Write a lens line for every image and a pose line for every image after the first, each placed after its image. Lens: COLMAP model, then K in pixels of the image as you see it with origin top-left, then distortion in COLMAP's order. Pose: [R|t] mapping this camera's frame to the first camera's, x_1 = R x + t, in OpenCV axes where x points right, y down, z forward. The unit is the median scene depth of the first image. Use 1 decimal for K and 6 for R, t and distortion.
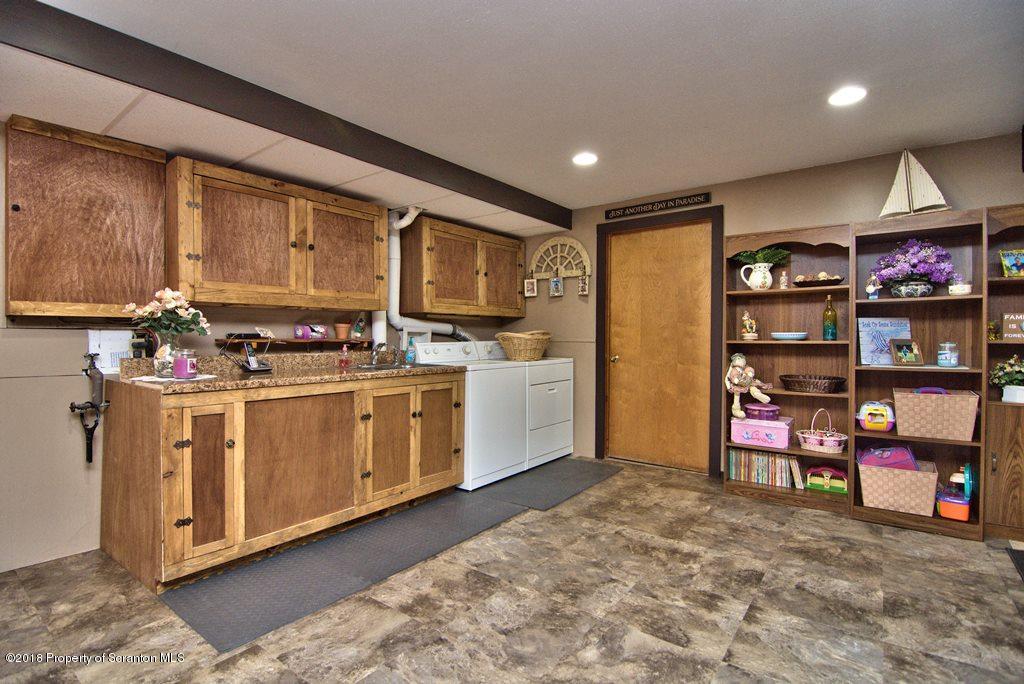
lens RADIAL K [[494.7, 0, 512.0], [0, 494.7, 342.0], [0, 0, 1]] dist [-0.000197, -0.011610]
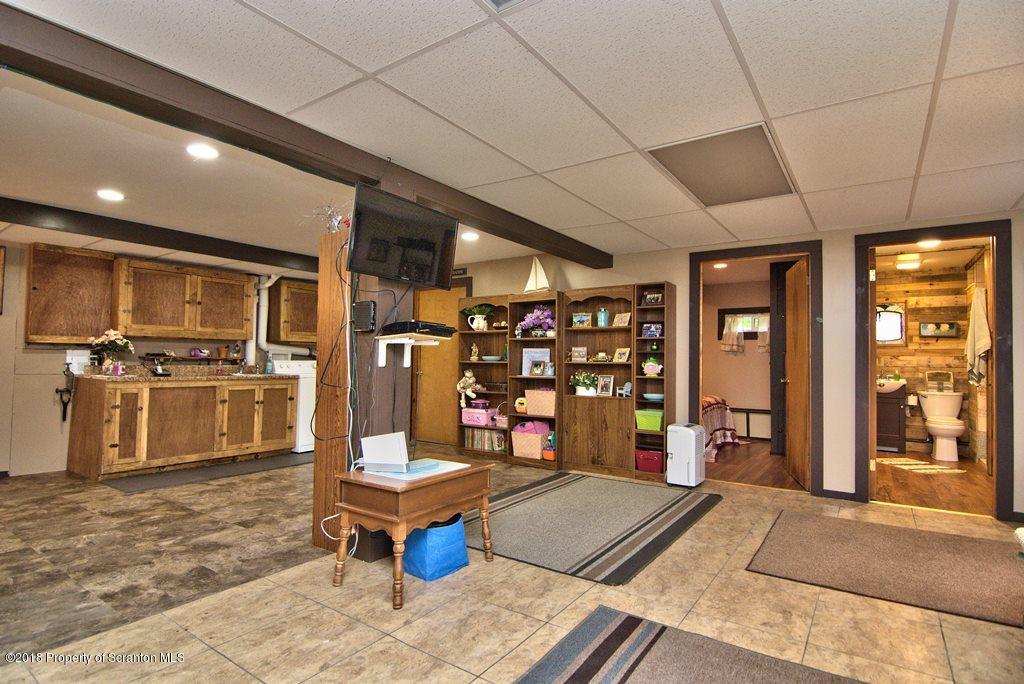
lens RADIAL K [[525.4, 0, 512.0], [0, 525.4, 342.0], [0, 0, 1]] dist [-0.014471, -0.001182]
pose [[0.998857, 0.012966, 0.046015, 0.632014], [-0.010776, 0.998812, -0.047528, 0.017502], [-0.046576, 0.046978, 0.997809, -0.901583]]
